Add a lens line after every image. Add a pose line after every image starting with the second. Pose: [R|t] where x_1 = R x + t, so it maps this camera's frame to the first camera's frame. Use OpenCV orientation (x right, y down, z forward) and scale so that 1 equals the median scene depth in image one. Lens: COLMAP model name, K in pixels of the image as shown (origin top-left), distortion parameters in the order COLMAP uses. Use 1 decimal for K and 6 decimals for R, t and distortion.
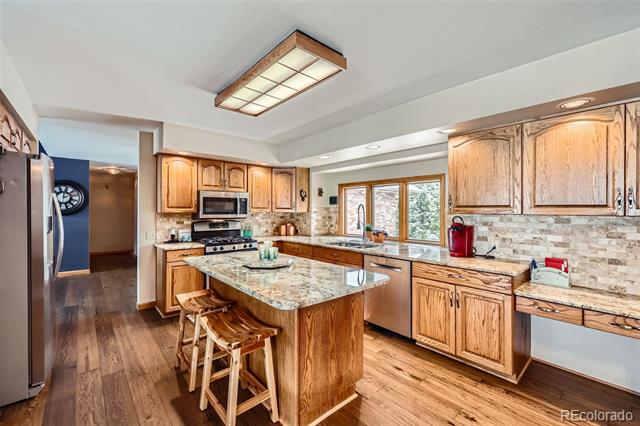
lens RADIAL K [[269.9, 0, 319.2], [0, 269.9, 211.6], [0, 0, 1]] dist [0.002401, 0.000005]
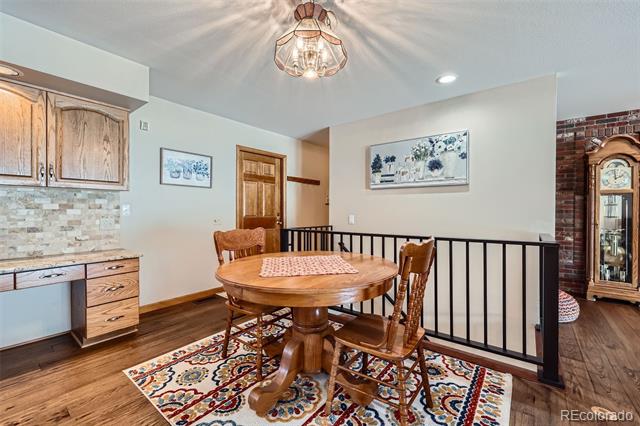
lens RADIAL K [[269.9, 0, 320.8], [0, 269.9, 211.6], [0, 0, 1]] dist [0.002401, 0.000005]
pose [[-0.180456, -0.004561, 0.983573, -0.118647], [0.005401, 0.999970, 0.005627, 0.059074], [-0.983568, 0.006327, -0.180425, 0.017397]]
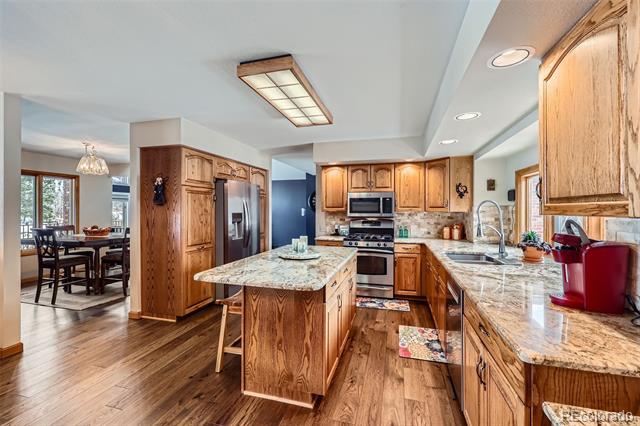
lens RADIAL K [[269.9, 0, 320.6], [0, 269.9, 210.9], [0, 0, 1]] dist [0.002401, 0.000005]
pose [[0.542676, 0.002244, -0.839939, 0.474685], [-0.004381, 0.999990, -0.000158, 0.001847], [0.839931, 0.003766, 0.542681, 0.262492]]
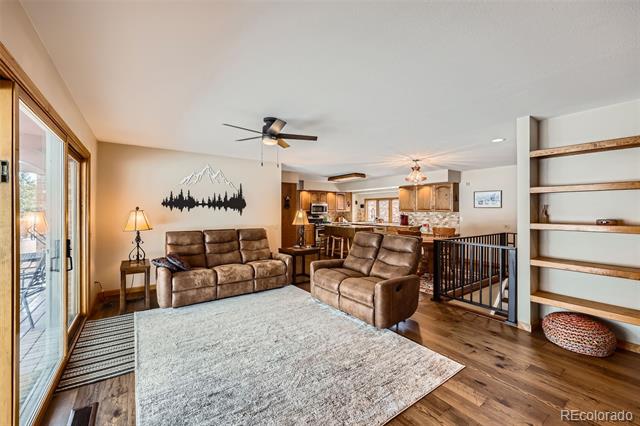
lens RADIAL K [[269.9, 0, 315.2], [0, 269.9, 211.1], [0, 0, 1]] dist [0.002401, 0.000005]
pose [[0.993976, -0.000291, -0.109594, -0.114438], [0.000032, 0.999997, -0.002365, 0.006242], [0.109594, 0.002347, 0.993974, -1.619832]]
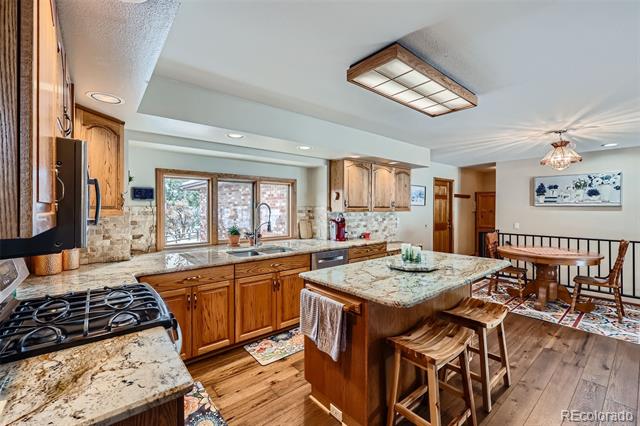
lens RADIAL K [[269.9, 0, 324.5], [0, 269.9, 209.2], [0, 0, 1]] dist [0.002401, 0.000005]
pose [[0.031681, -0.006777, 0.999475, -0.678169], [0.004414, 0.999968, 0.006640, -0.011899], [-0.999488, 0.004201, 0.031710, 0.741289]]
